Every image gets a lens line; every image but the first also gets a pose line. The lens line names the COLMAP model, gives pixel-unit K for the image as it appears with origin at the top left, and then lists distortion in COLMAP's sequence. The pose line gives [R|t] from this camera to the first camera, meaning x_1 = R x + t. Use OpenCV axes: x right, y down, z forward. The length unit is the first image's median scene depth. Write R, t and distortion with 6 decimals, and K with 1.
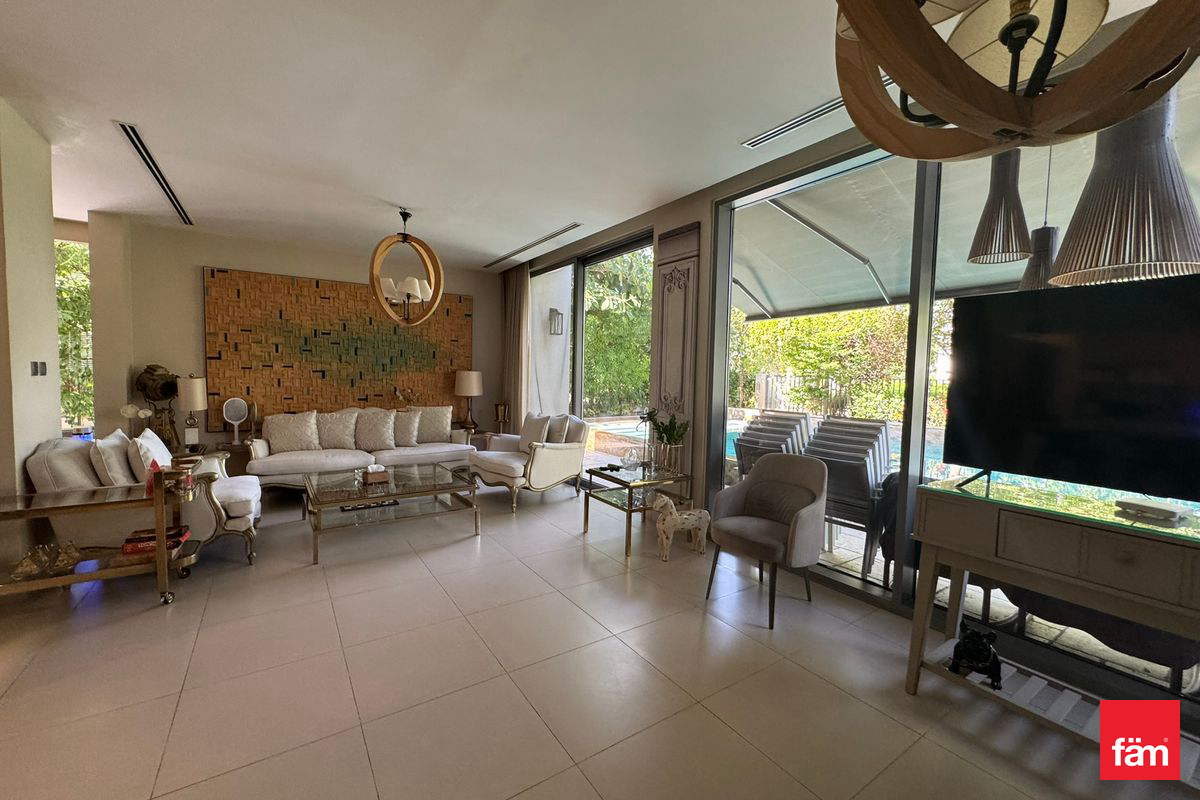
lens RADIAL K [[472.6, 0, 600.0], [0, 472.6, 400.0], [0, 0, 1]] dist [-0.000699, 0.000049]
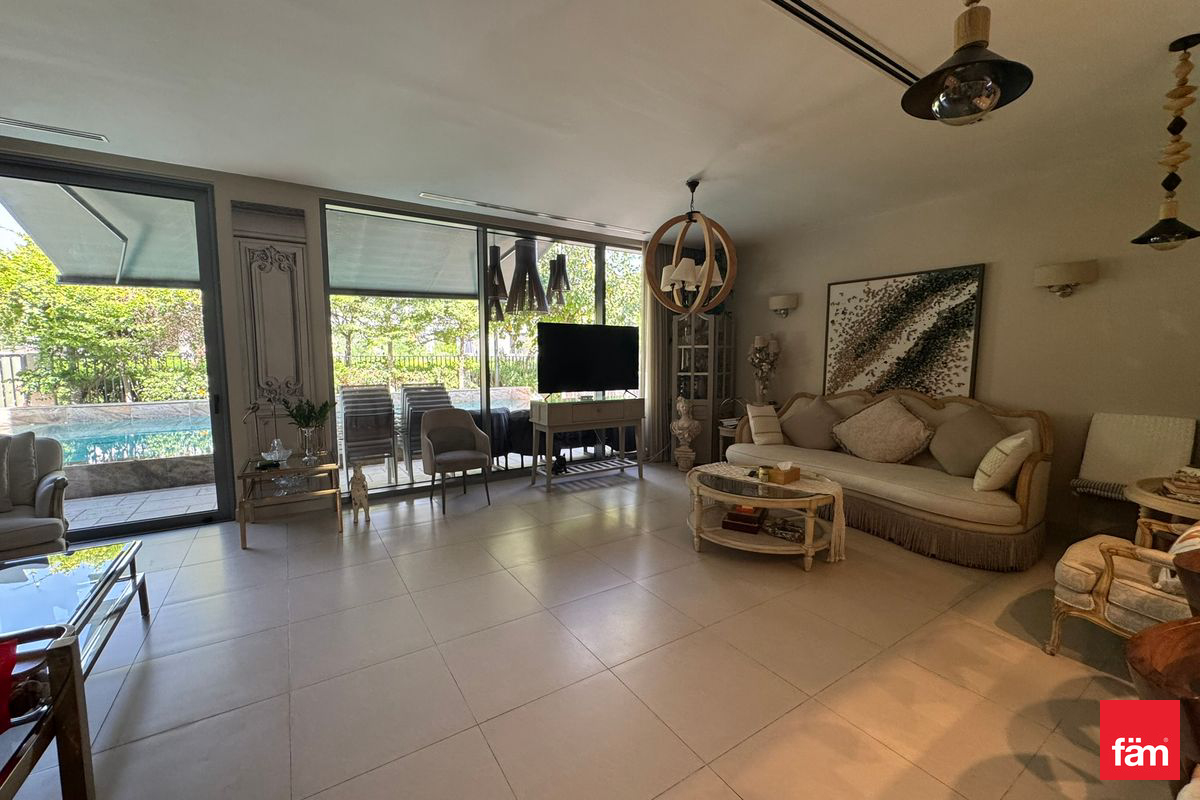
lens RADIAL K [[482.5, 0, 596.8], [0, 482.5, 399.6], [0, 0, 1]] dist [-0.003351, 0.000446]
pose [[0.027358, -0.119488, 0.992459, -0.856099], [0.061011, 0.991179, 0.117652, -0.051585], [-0.997762, 0.057333, 0.034406, 0.343539]]
